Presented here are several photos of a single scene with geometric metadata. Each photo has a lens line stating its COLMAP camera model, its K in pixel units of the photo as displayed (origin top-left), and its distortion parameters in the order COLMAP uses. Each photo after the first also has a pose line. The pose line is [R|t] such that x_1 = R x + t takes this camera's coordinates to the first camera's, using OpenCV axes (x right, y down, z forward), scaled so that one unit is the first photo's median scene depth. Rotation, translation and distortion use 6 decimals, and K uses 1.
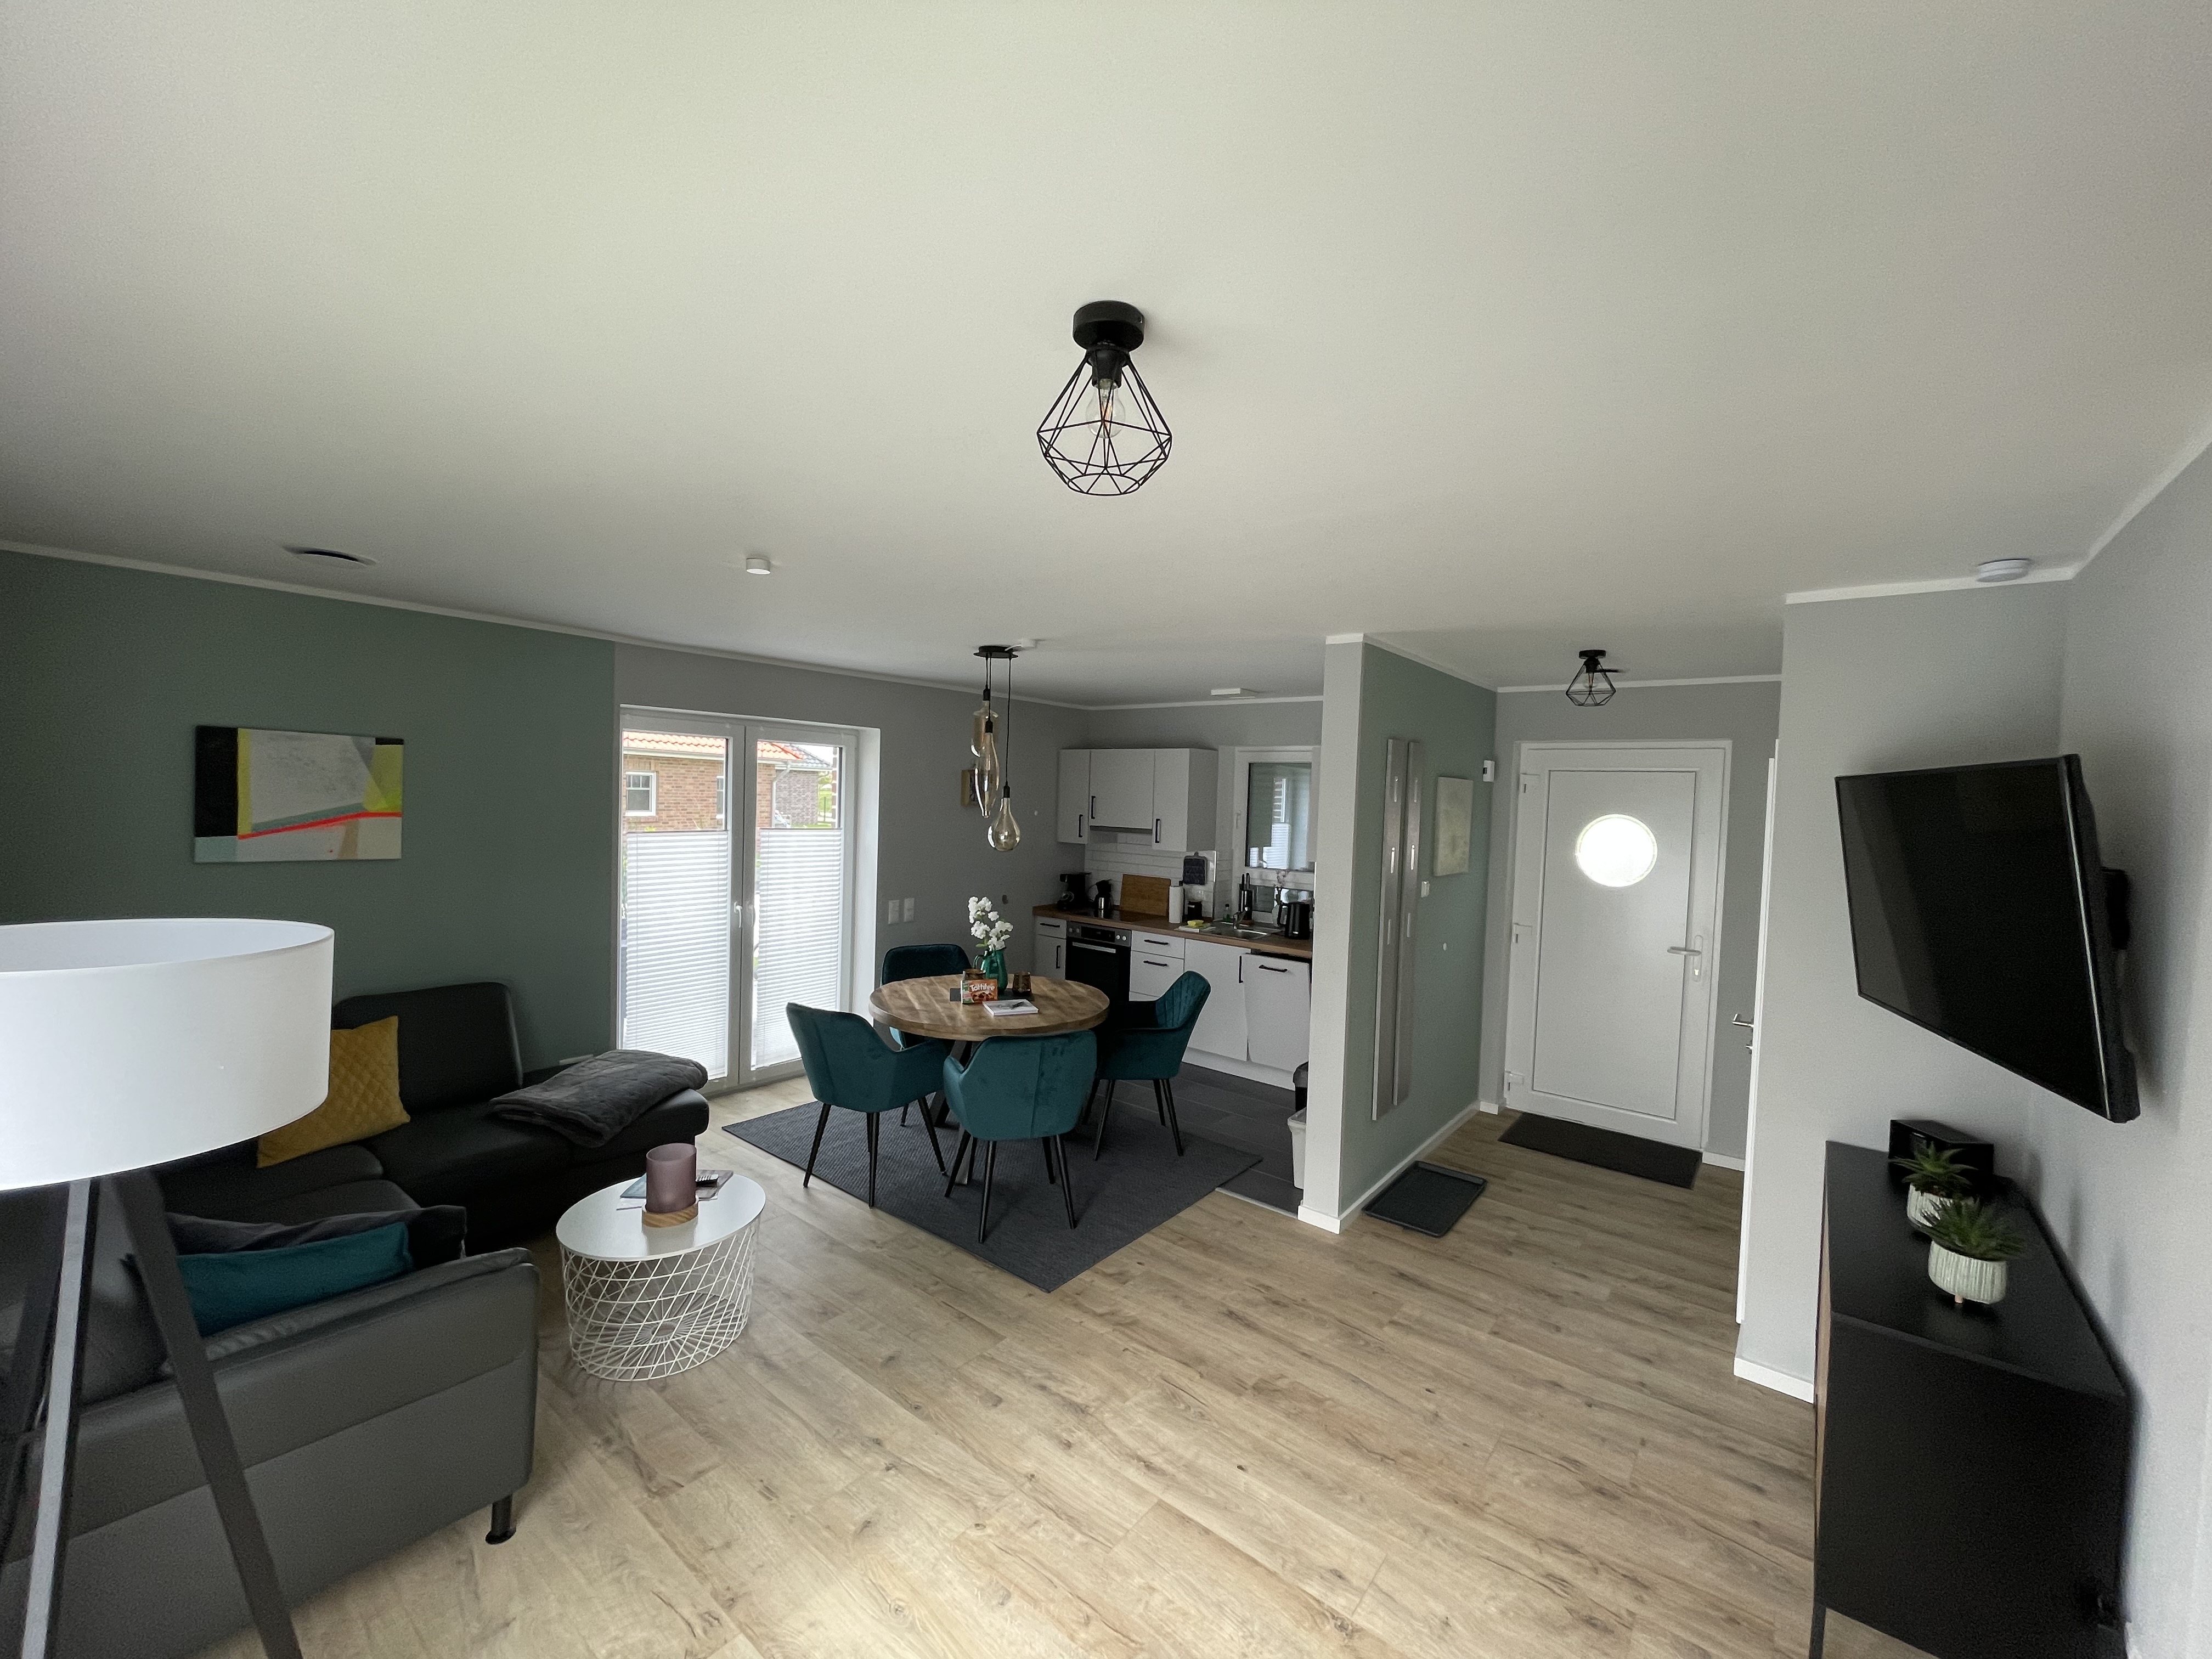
lens RADIAL K [[891.2, 0, 1113.4], [0, 891.2, 826.6], [0, 0, 1]] dist [-0.009785, 0.000070]
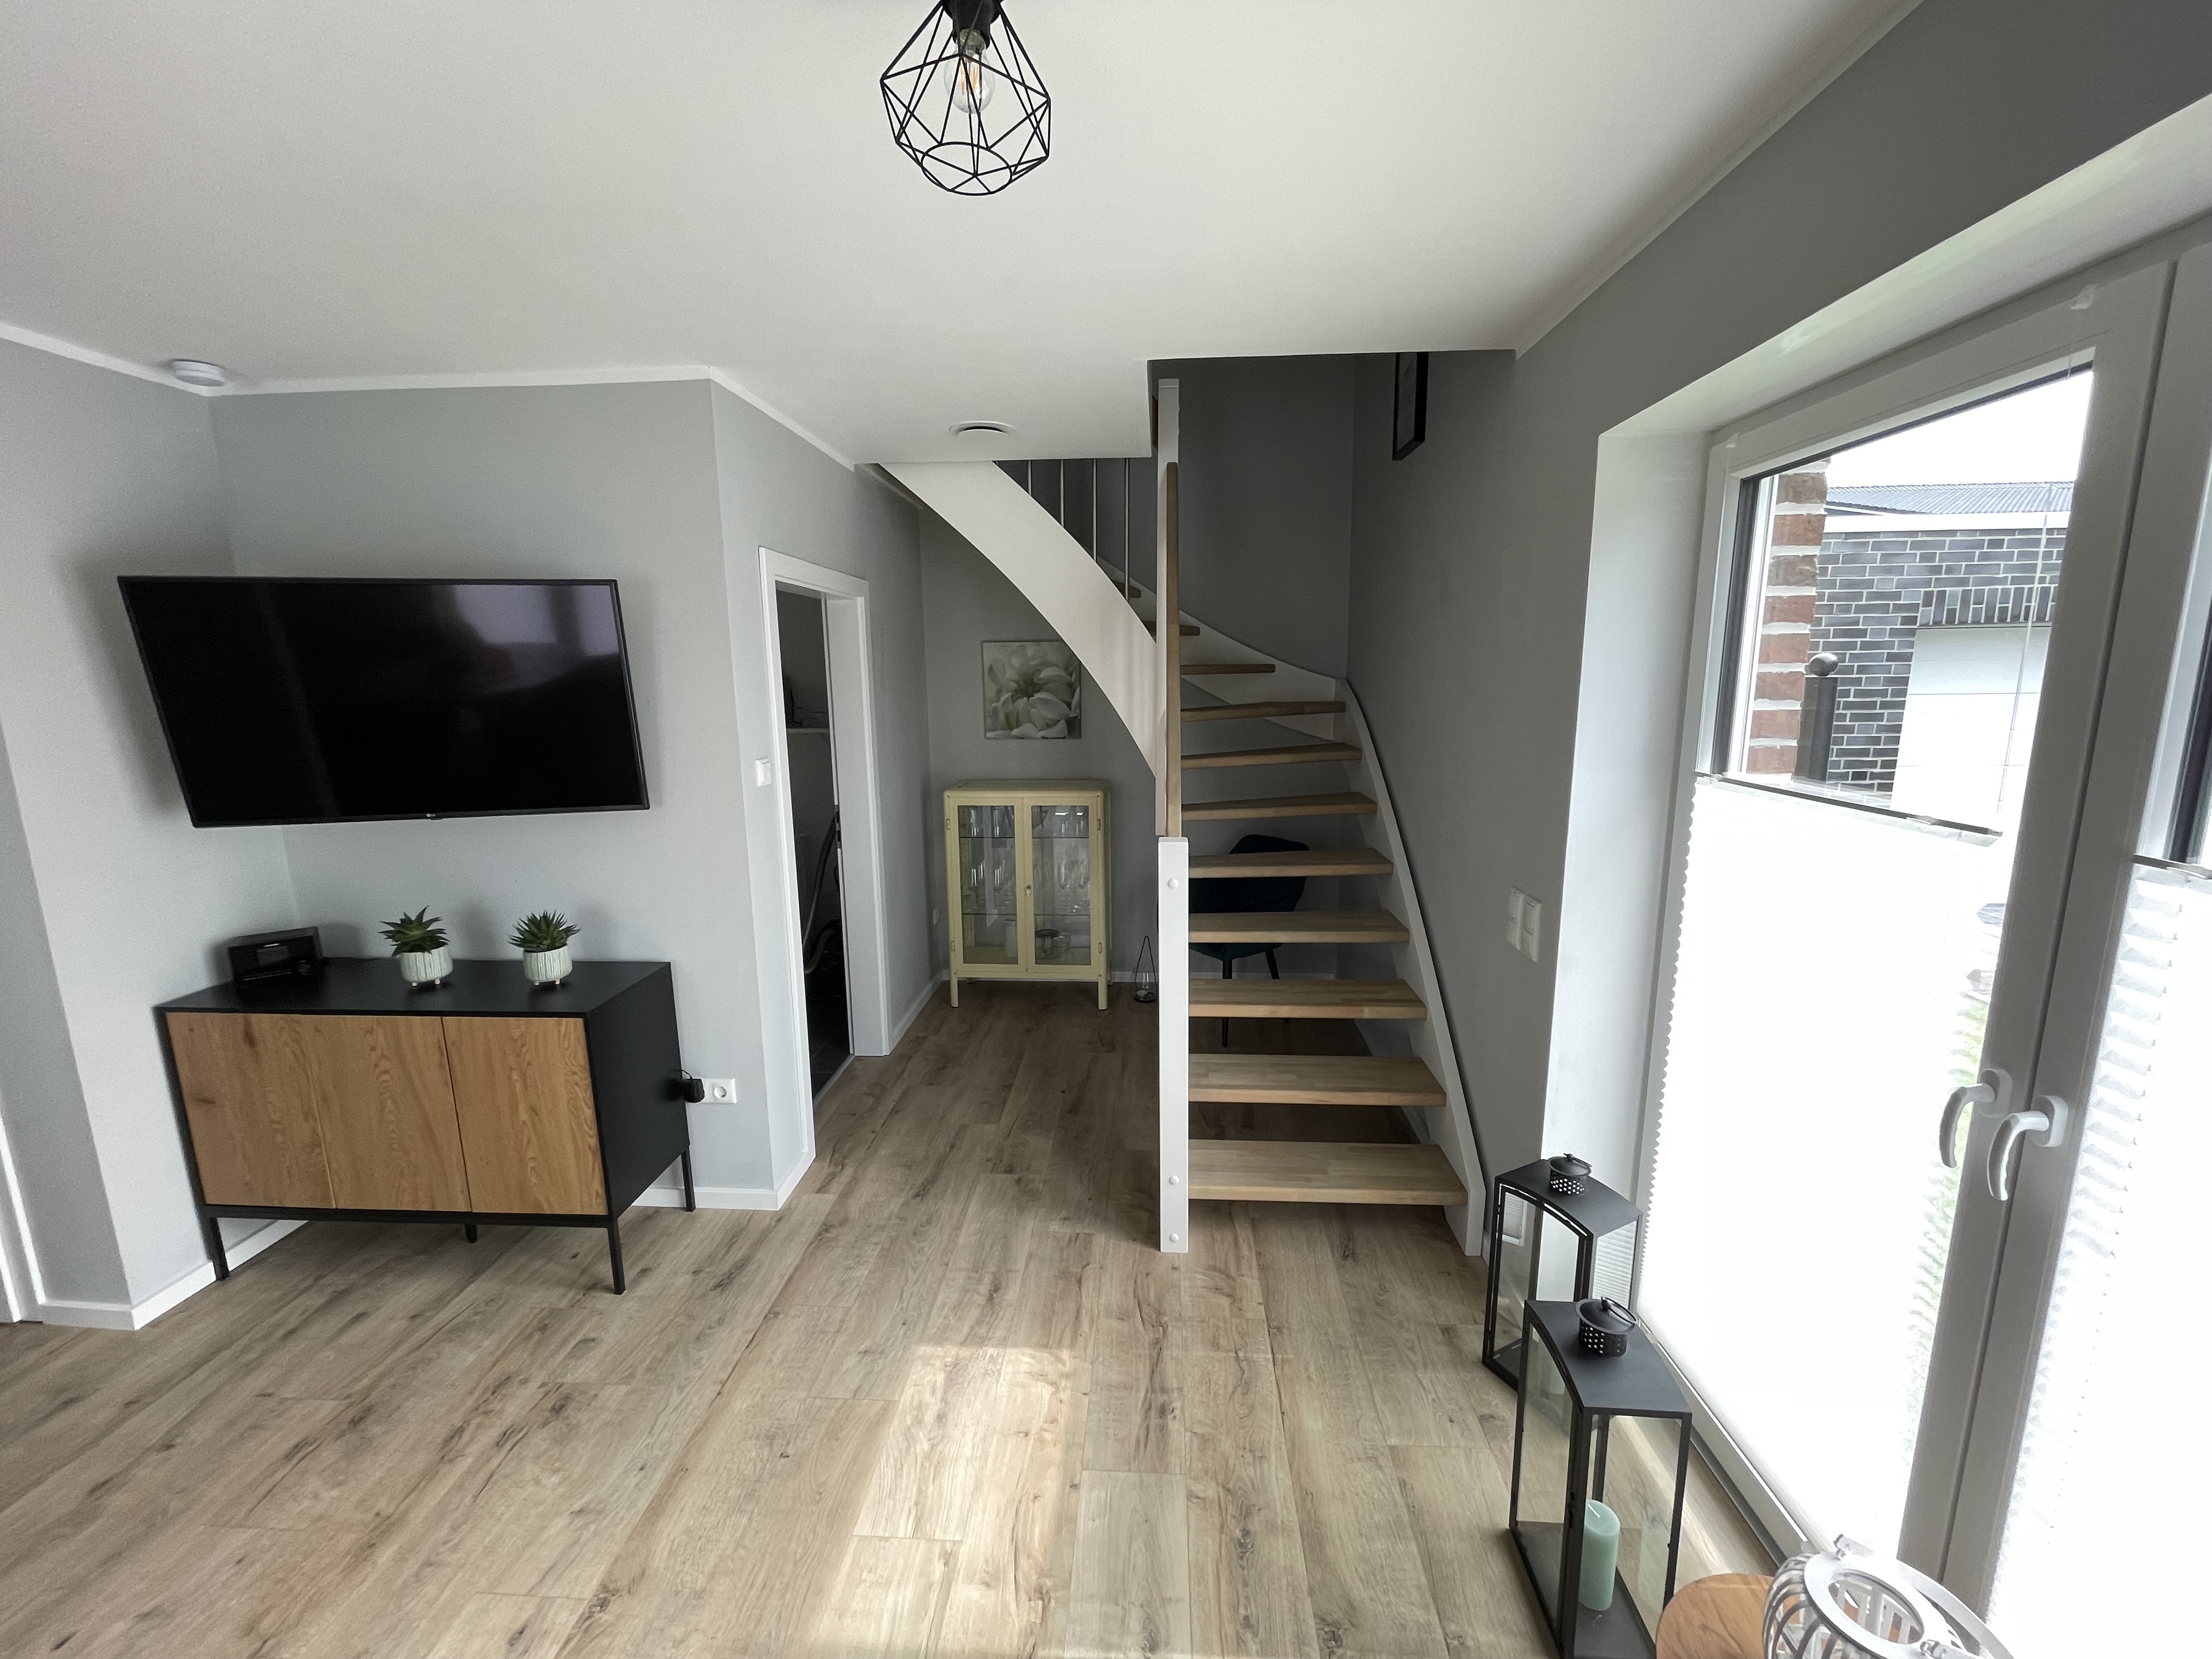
lens RADIAL K [[891.2, 0, 1110.0], [0, 891.2, 827.3], [0, 0, 1]] dist [-0.009785, 0.000070]
pose [[-0.587659, -0.168041, 0.791467, -0.501678], [0.015482, 0.975681, 0.218648, 0.009101], [-0.808961, 0.140743, -0.570766, 0.876082]]
